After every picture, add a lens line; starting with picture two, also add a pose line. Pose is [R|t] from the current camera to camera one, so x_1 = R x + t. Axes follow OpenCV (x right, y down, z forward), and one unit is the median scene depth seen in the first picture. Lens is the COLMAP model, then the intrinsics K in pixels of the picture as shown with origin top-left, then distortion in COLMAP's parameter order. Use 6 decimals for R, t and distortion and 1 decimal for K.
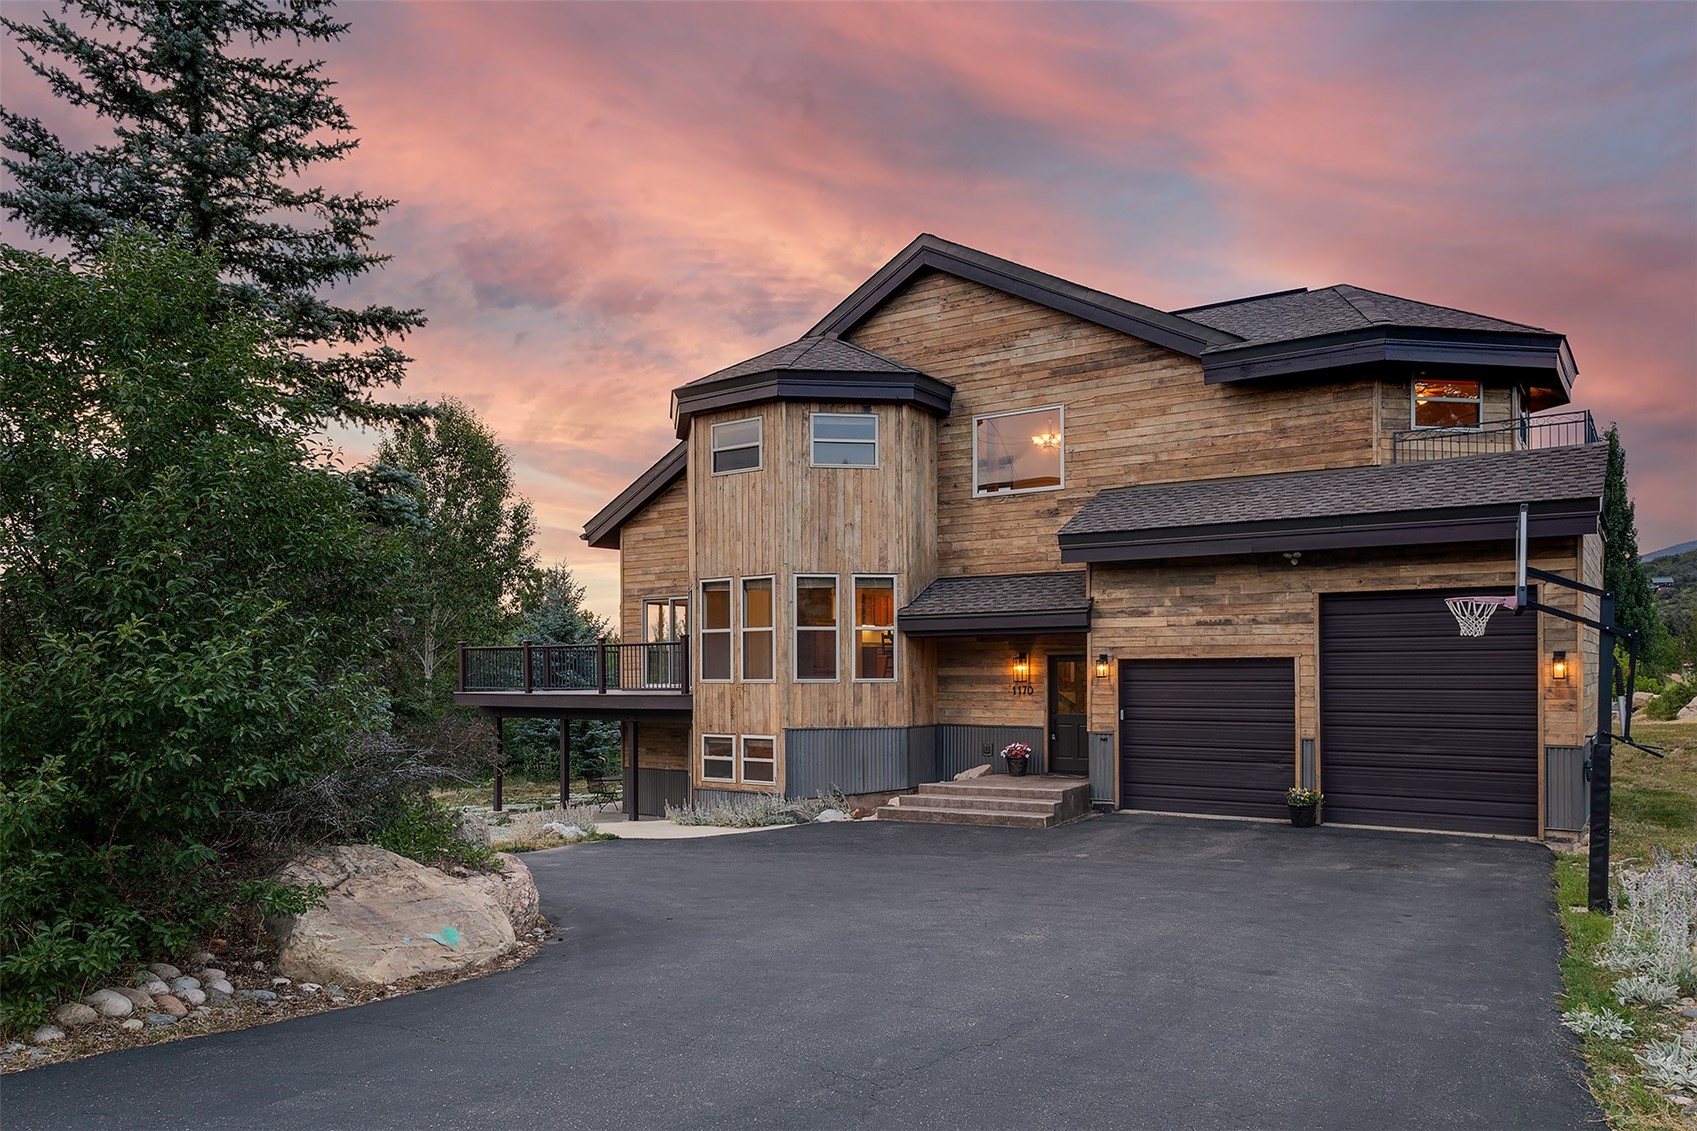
lens RADIAL K [[1351.0, 0, 891.4], [0, 1351.0, 590.6], [0, 0, 1]] dist [-0.003686, 0.004050]
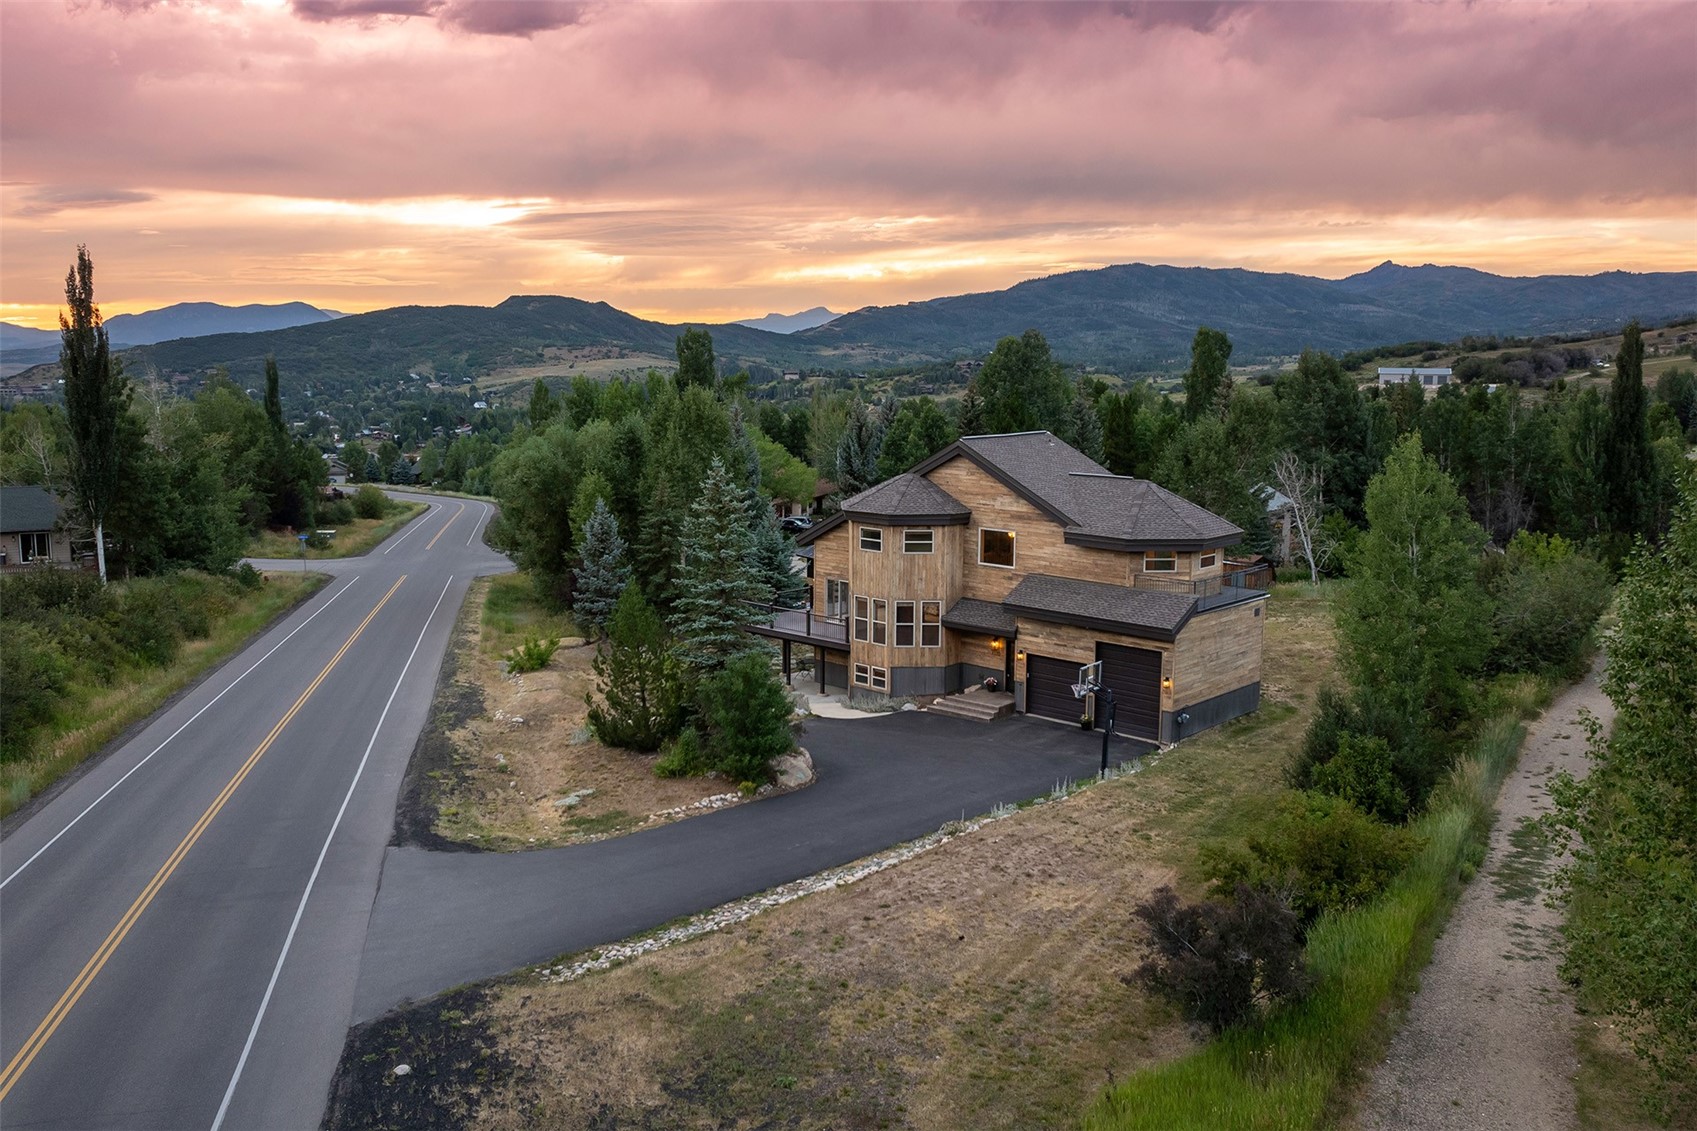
lens RADIAL K [[1165.5, 0, 846.7], [0, 1165.5, 564.1], [0, 0, 1]] dist [0.001397, 0.000017]
pose [[0.989392, 0.028276, -0.142489, 0.124464], [-0.009644, 0.991494, 0.129792, -0.325571], [0.144947, -0.127041, 0.981250, -0.928868]]
